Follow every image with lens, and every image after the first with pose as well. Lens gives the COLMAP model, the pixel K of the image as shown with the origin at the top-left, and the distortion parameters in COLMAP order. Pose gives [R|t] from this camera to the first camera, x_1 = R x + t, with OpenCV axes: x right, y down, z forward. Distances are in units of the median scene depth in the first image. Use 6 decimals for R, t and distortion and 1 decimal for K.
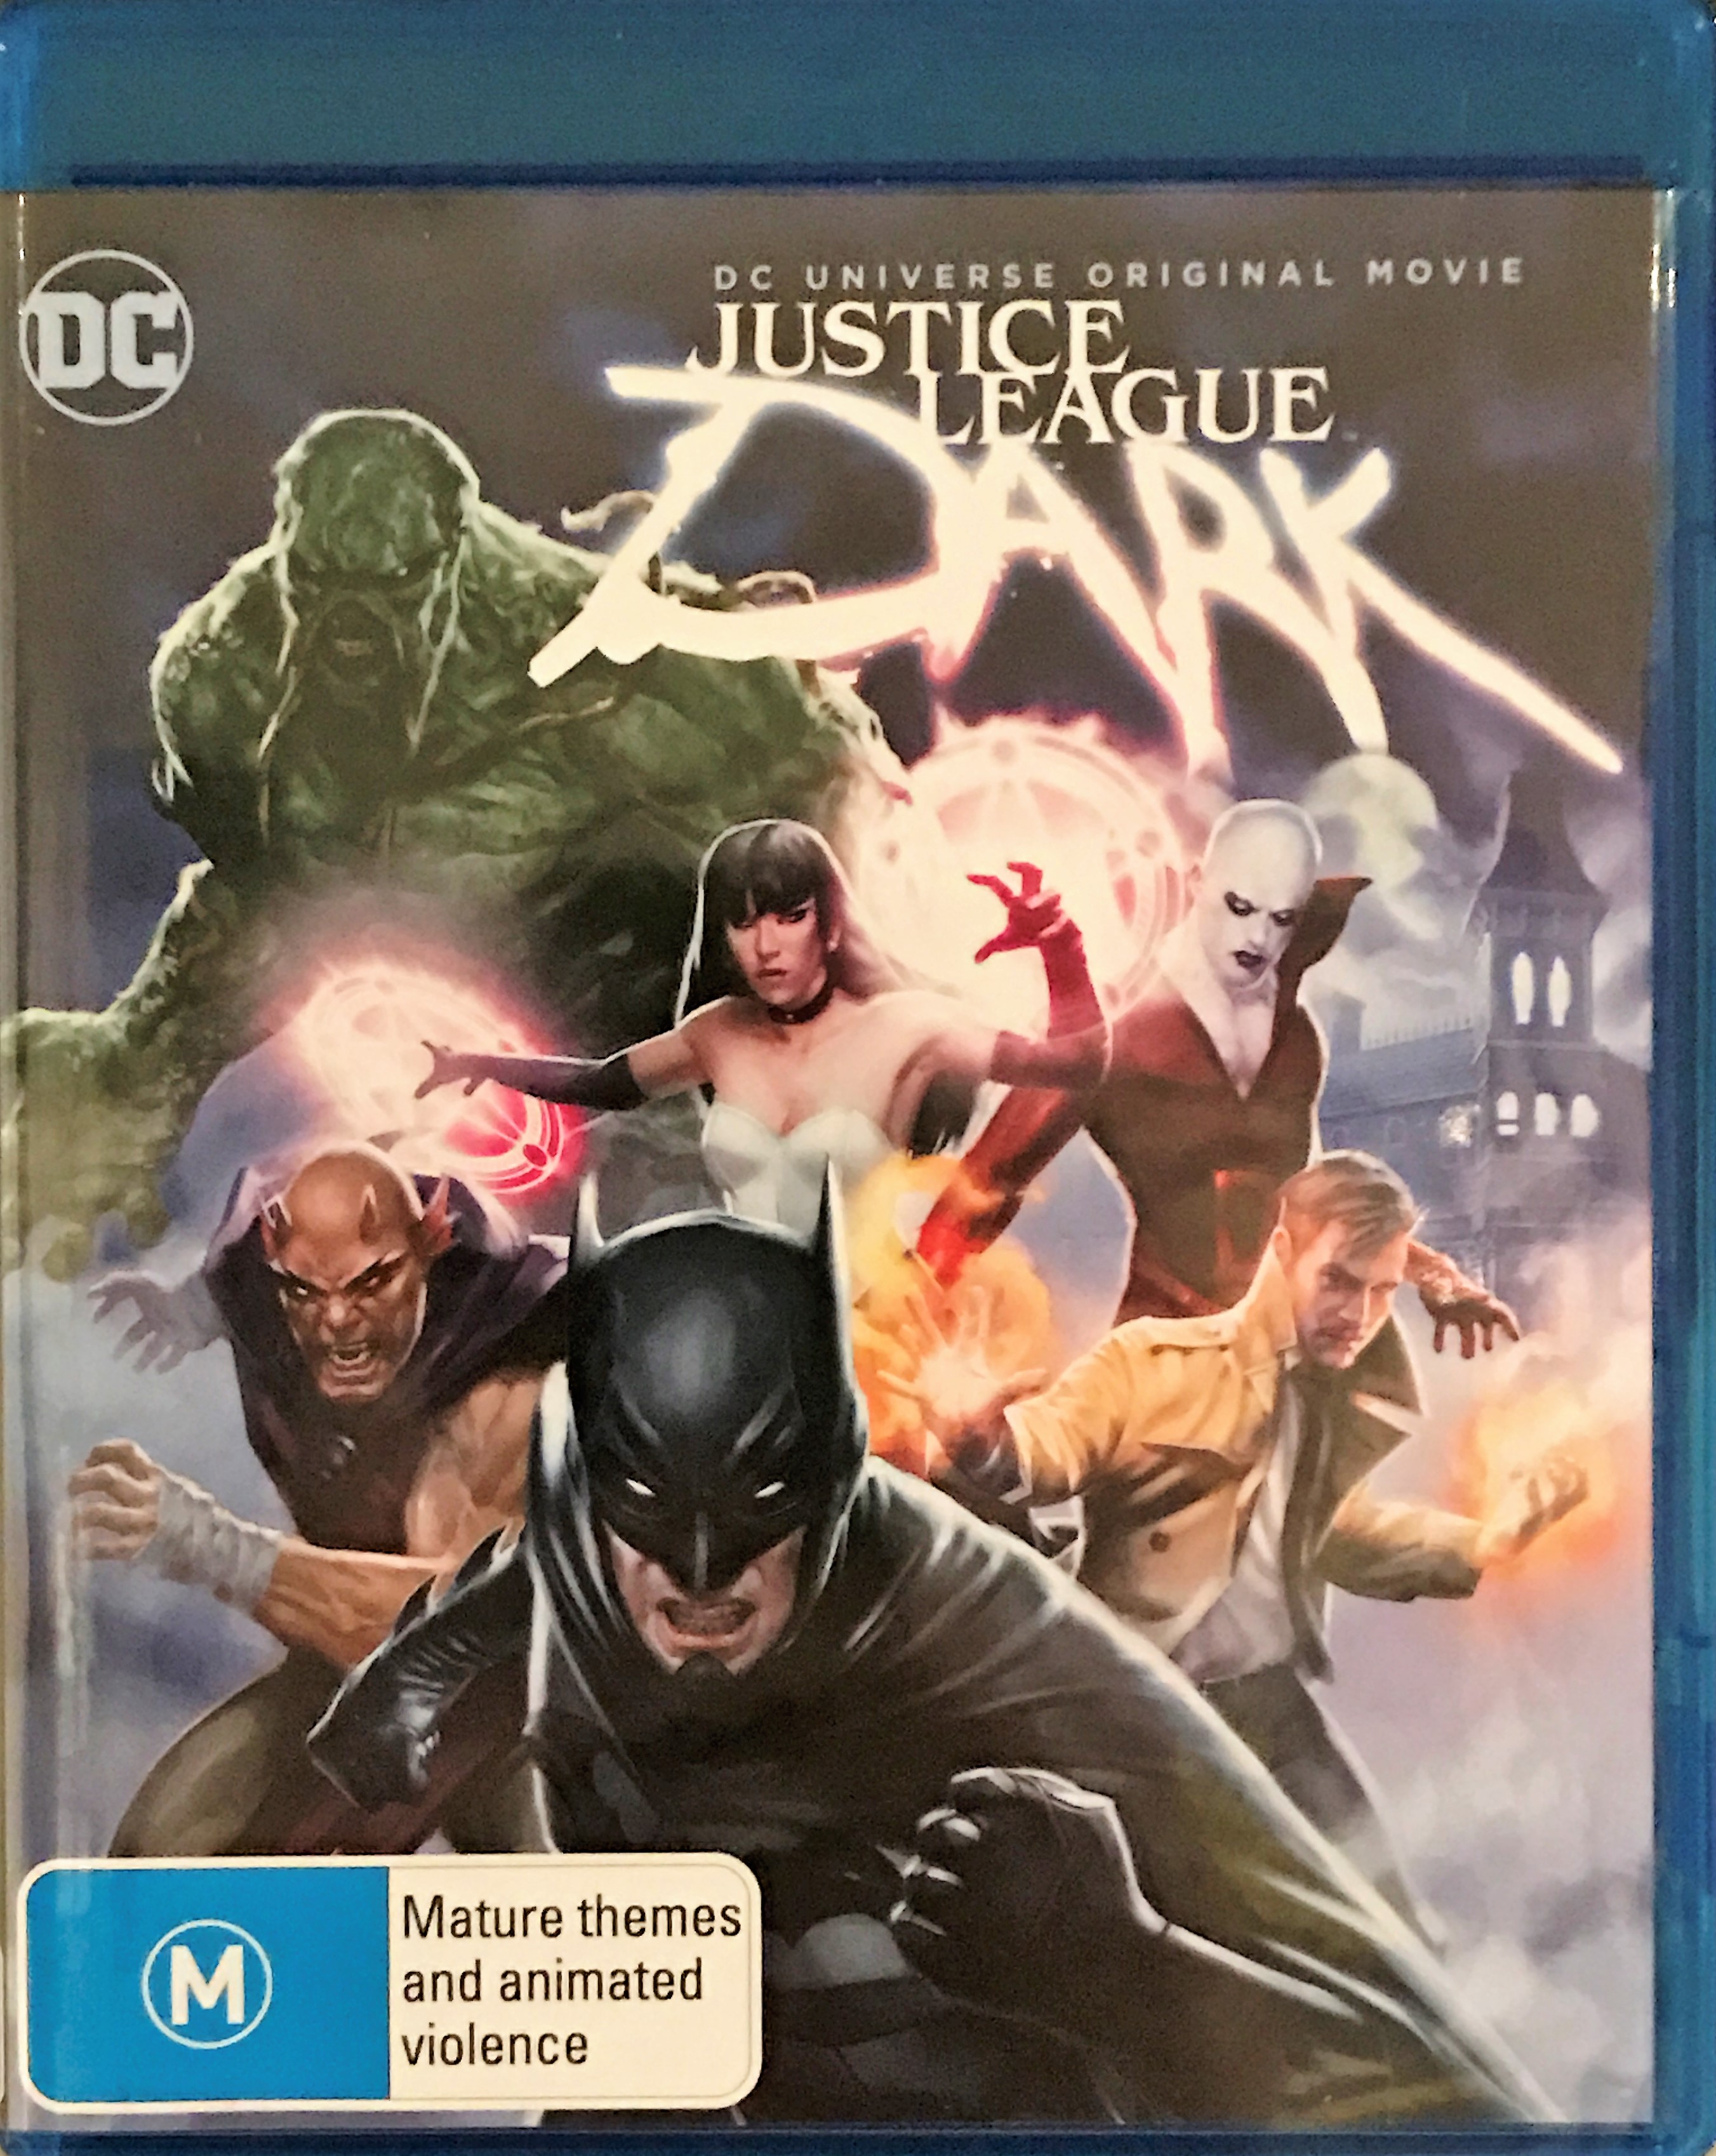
lens RADIAL K [[3551.2, 0, 860.4], [0, 3551.2, 1094.3], [0, 0, 1]] dist [0.037906, 0.000000]
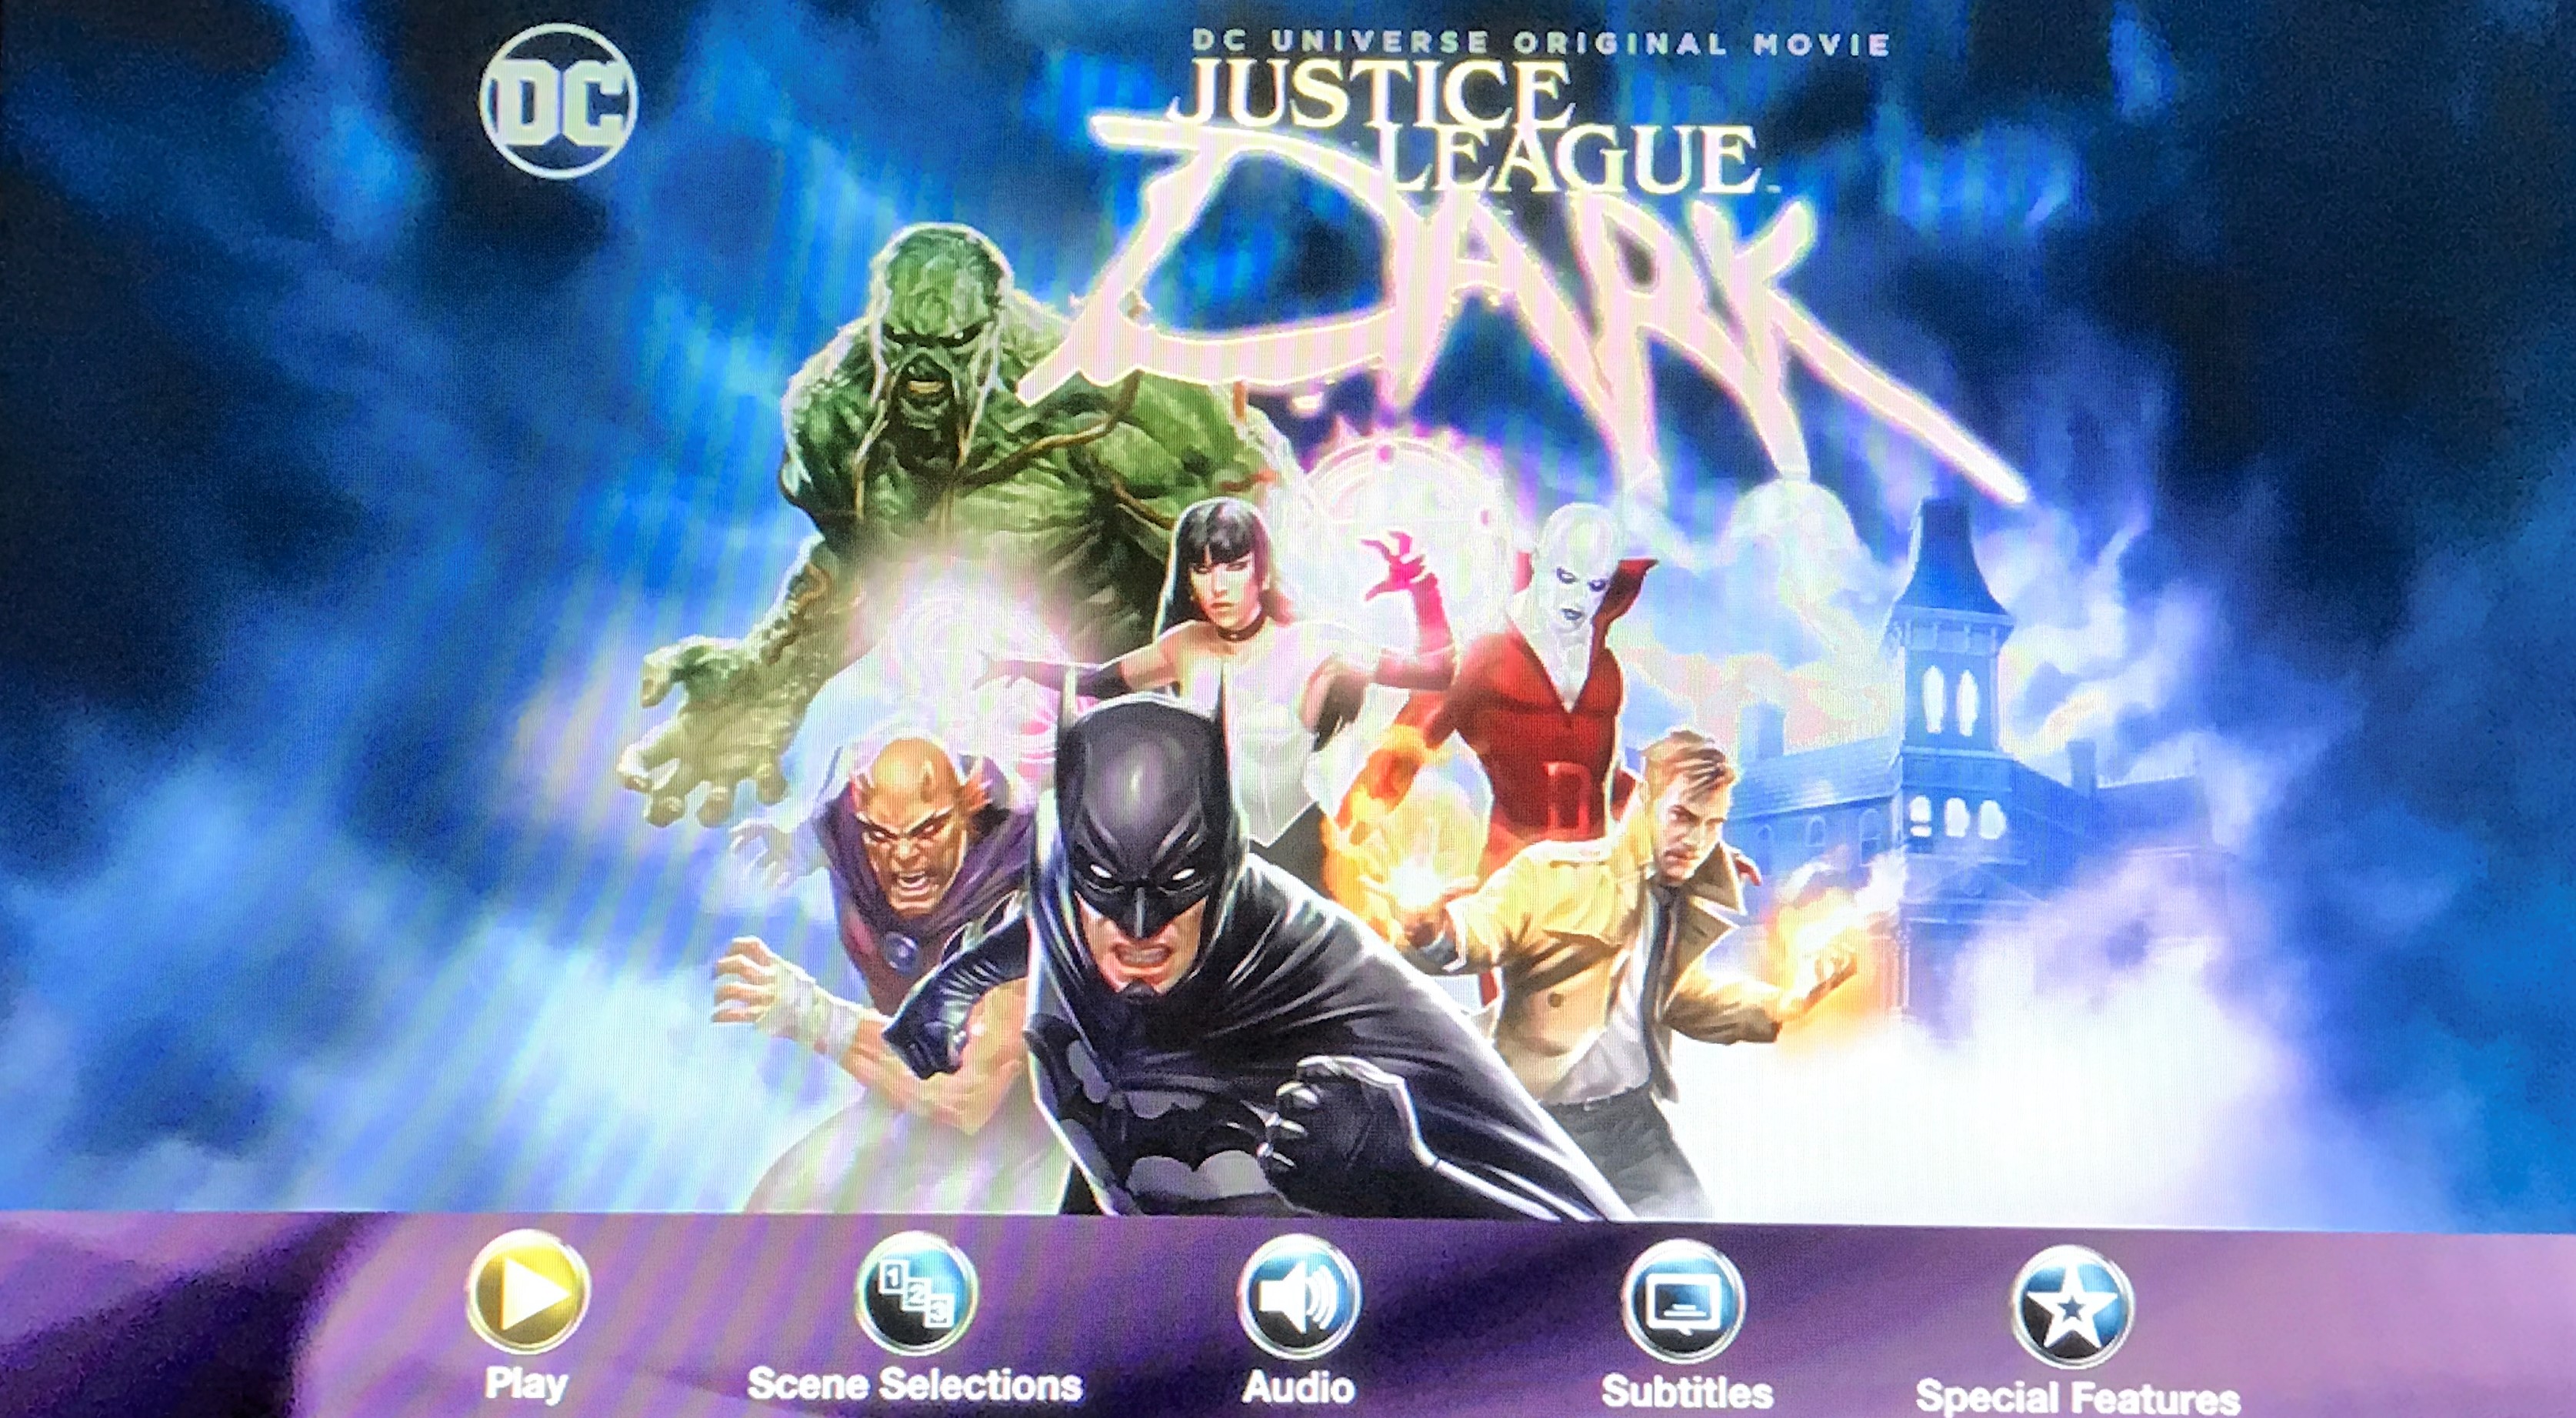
lens RADIAL K [[4073.4, 0, 1287.7], [0, 4073.4, 698.4], [0, 0, 1]] dist [-0.020711, 0.000000]
pose [[0.999733, 0.014271, -0.018192, 0.035676], [-0.015023, 0.999010, -0.041873, 0.065653], [0.017576, 0.042135, 0.998957, -0.628582]]
